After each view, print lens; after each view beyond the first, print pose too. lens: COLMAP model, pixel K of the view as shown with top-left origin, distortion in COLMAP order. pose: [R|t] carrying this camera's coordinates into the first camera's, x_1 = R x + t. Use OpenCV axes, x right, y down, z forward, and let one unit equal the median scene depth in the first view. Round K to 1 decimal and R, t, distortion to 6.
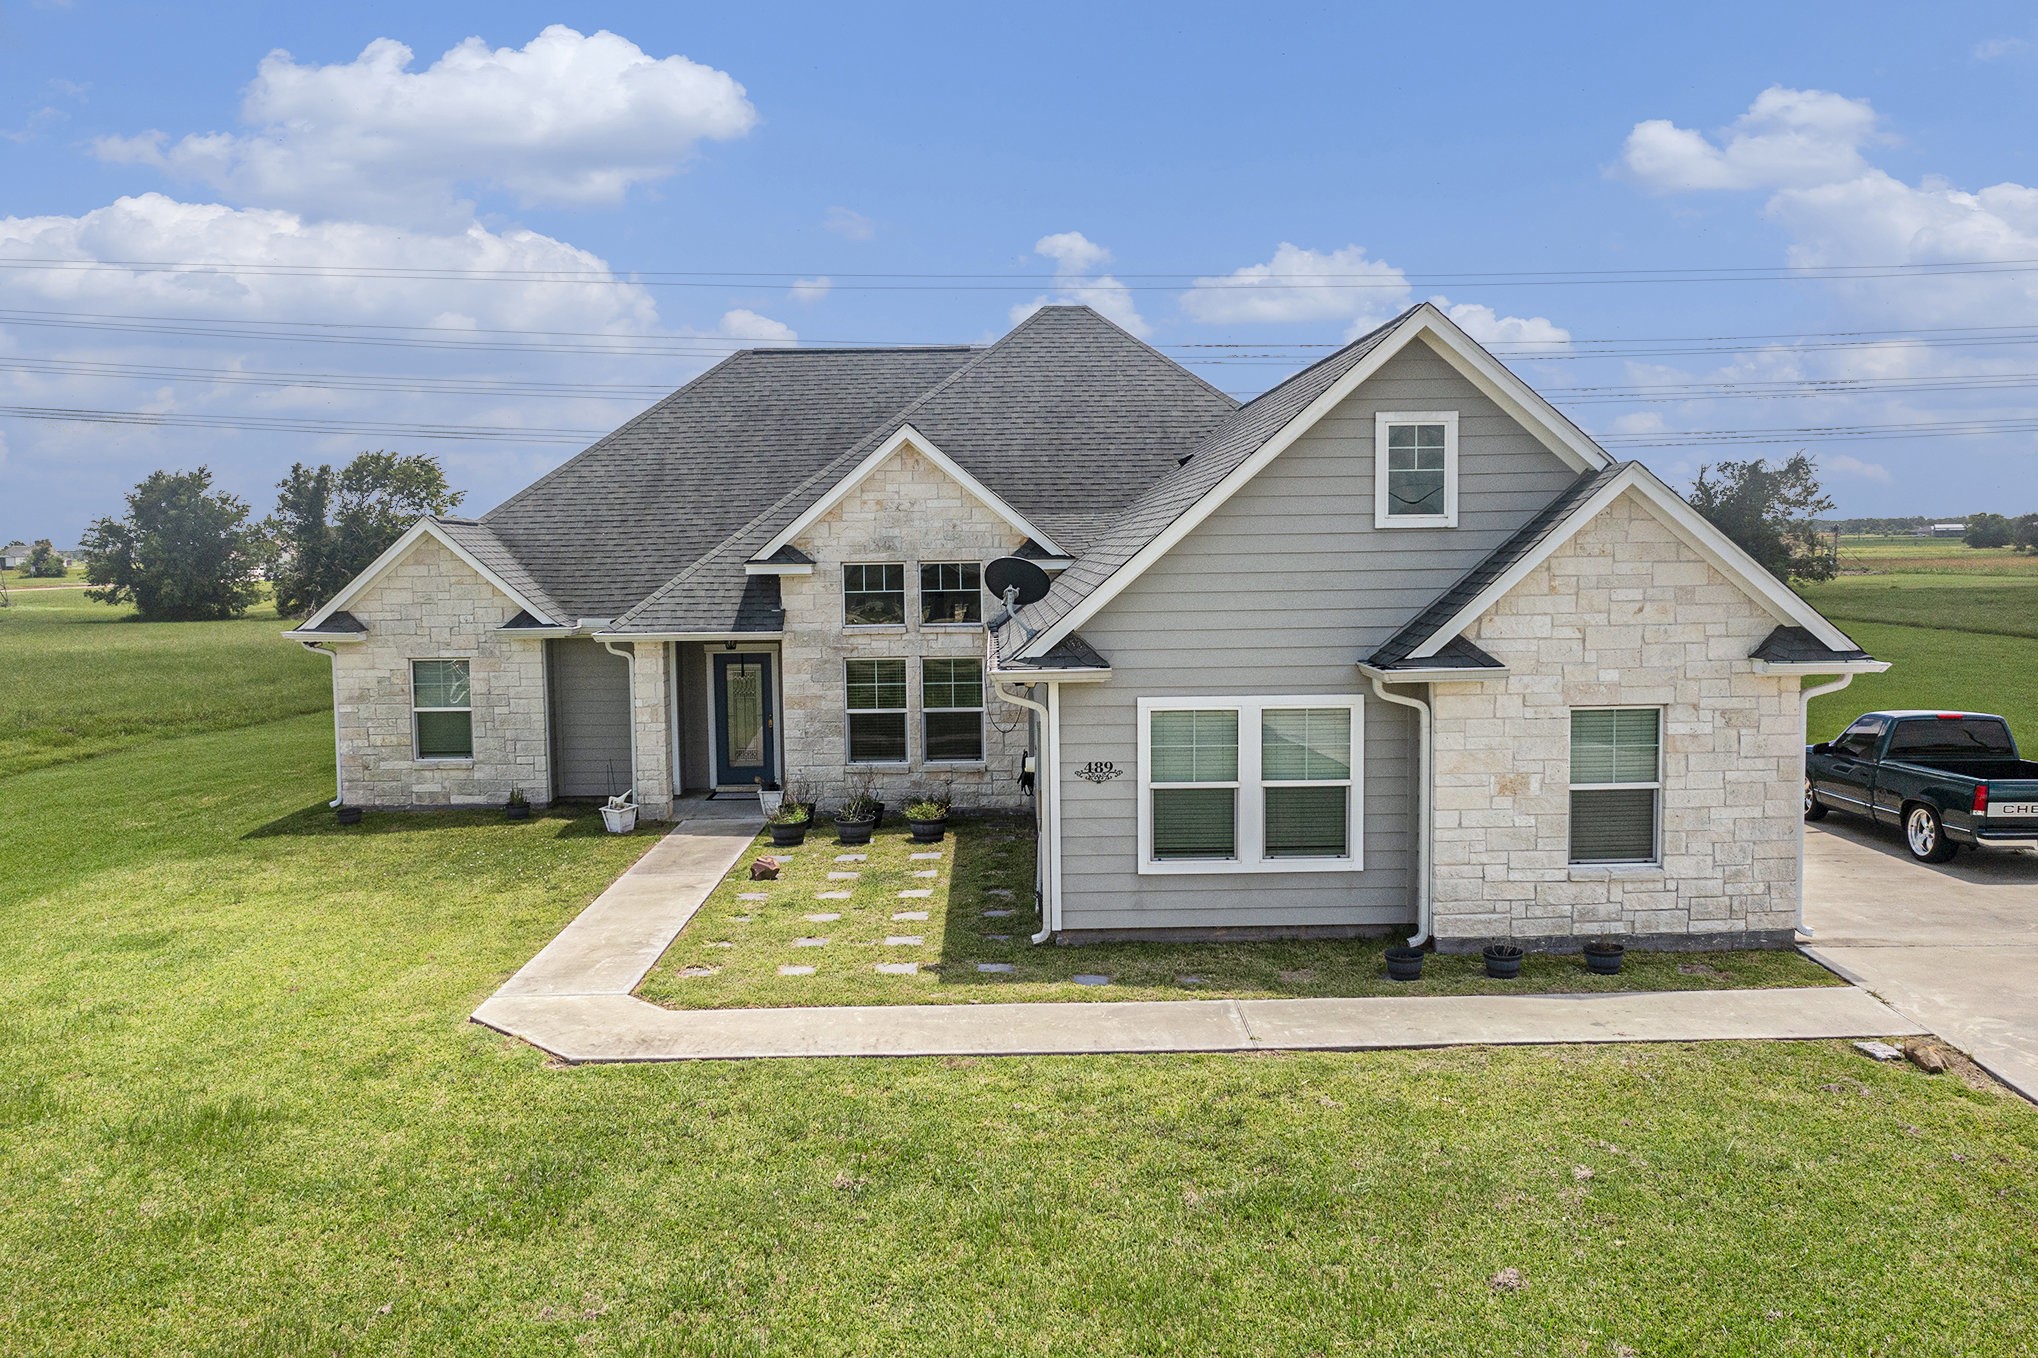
lens RADIAL K [[1619.8, 0, 1033.5], [0, 1619.8, 658.8], [0, 0, 1]] dist [-0.035299, 0.010433]
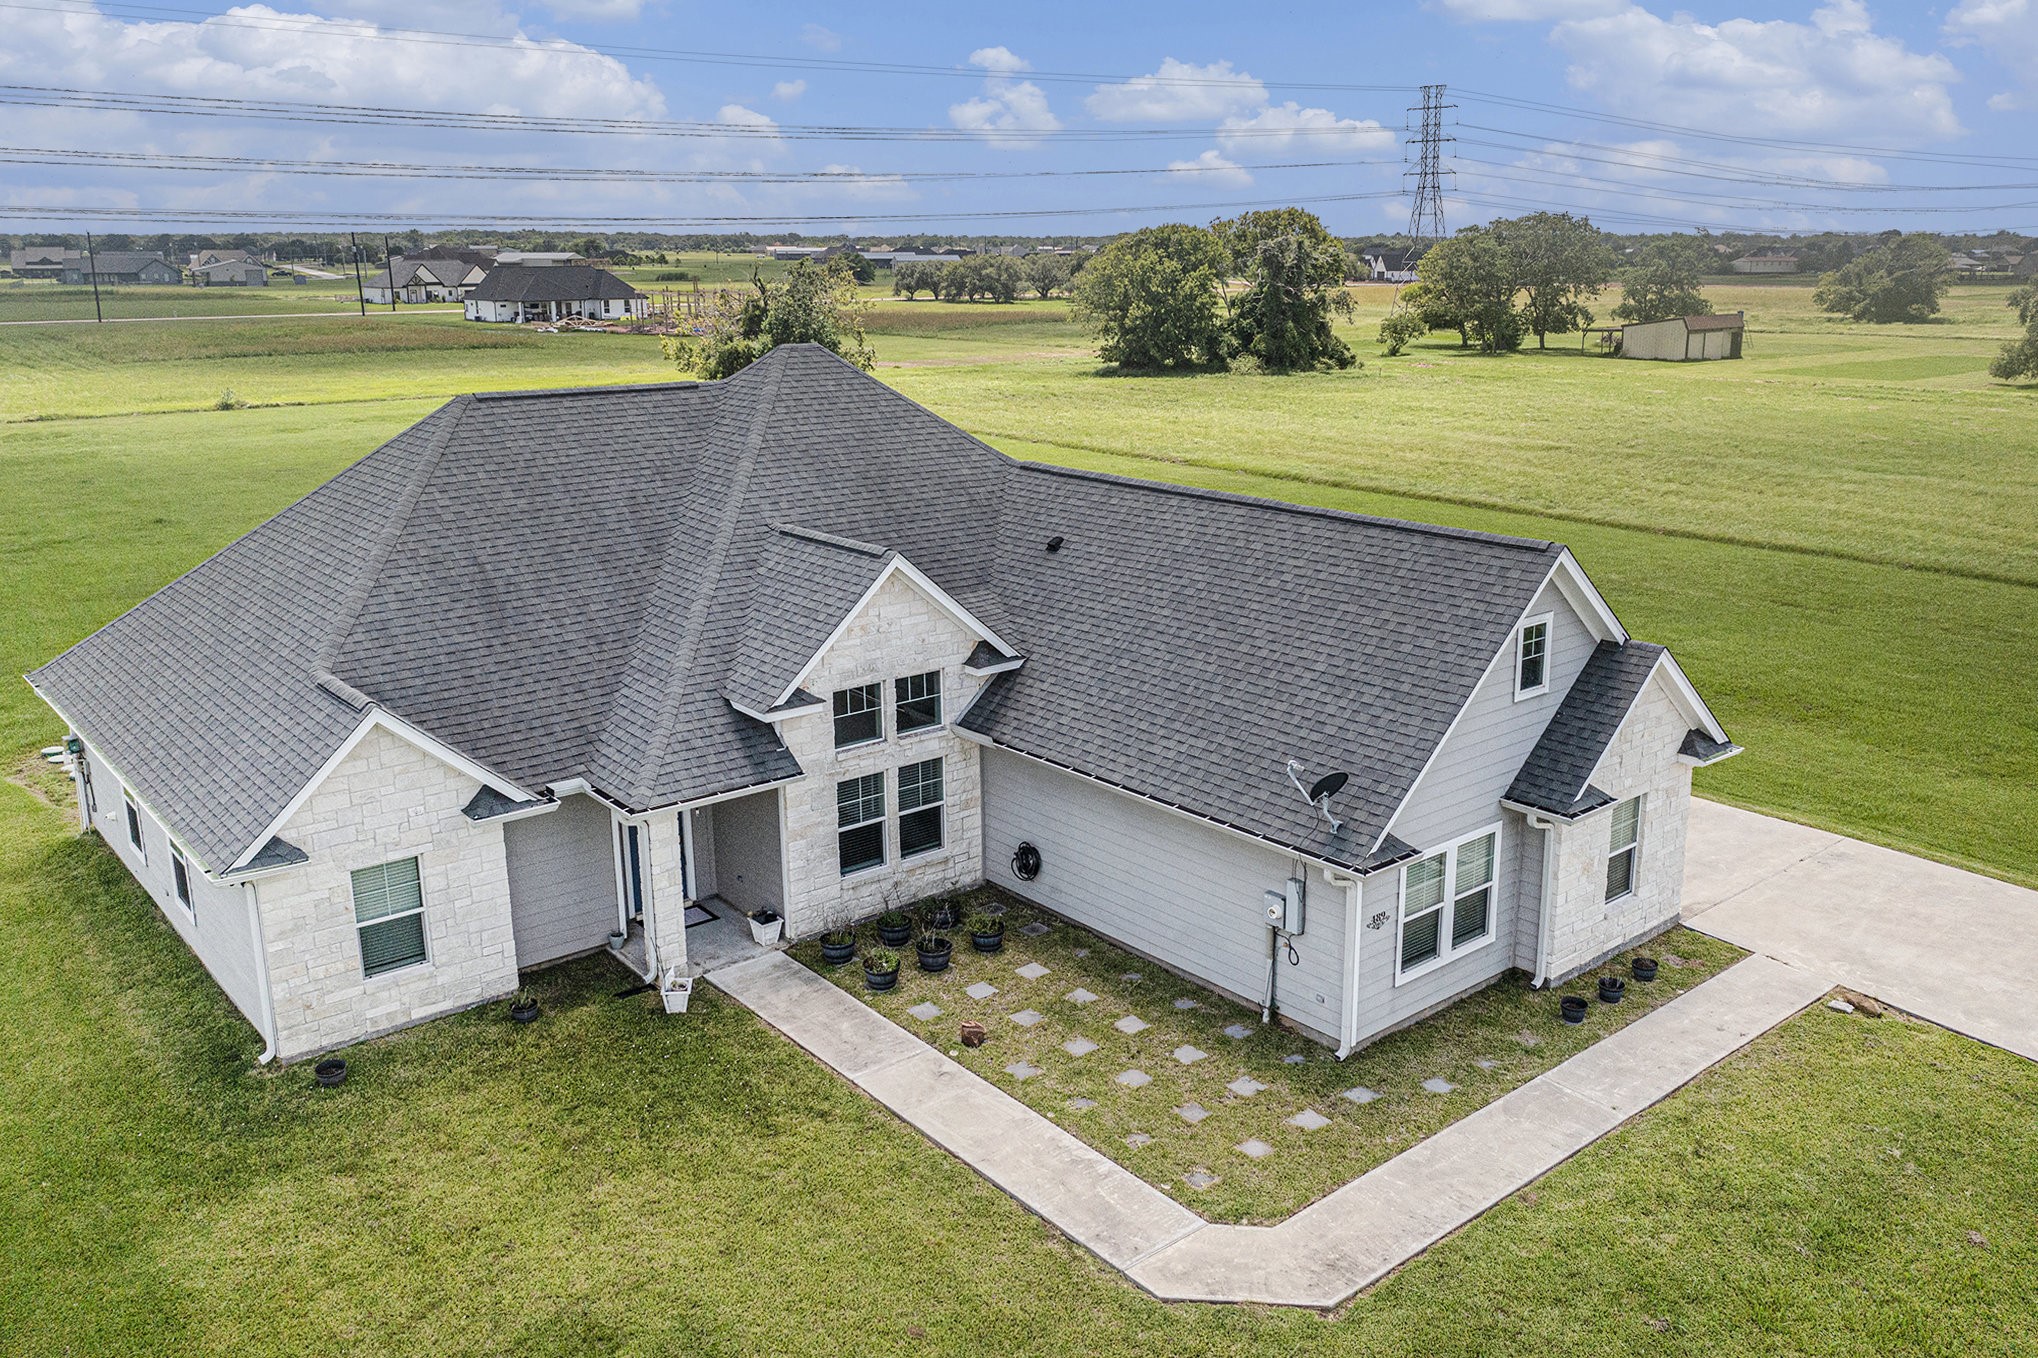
lens RADIAL K [[1619.8, 0, 1060.6], [0, 1619.8, 651.1], [0, 0, 1]] dist [-0.035299, 0.010433]
pose [[0.764388, -0.139893, 0.629397, -0.639280], [0.030792, 0.982985, 0.181087, -0.261437], [-0.644021, -0.119040, 0.755689, 0.152911]]
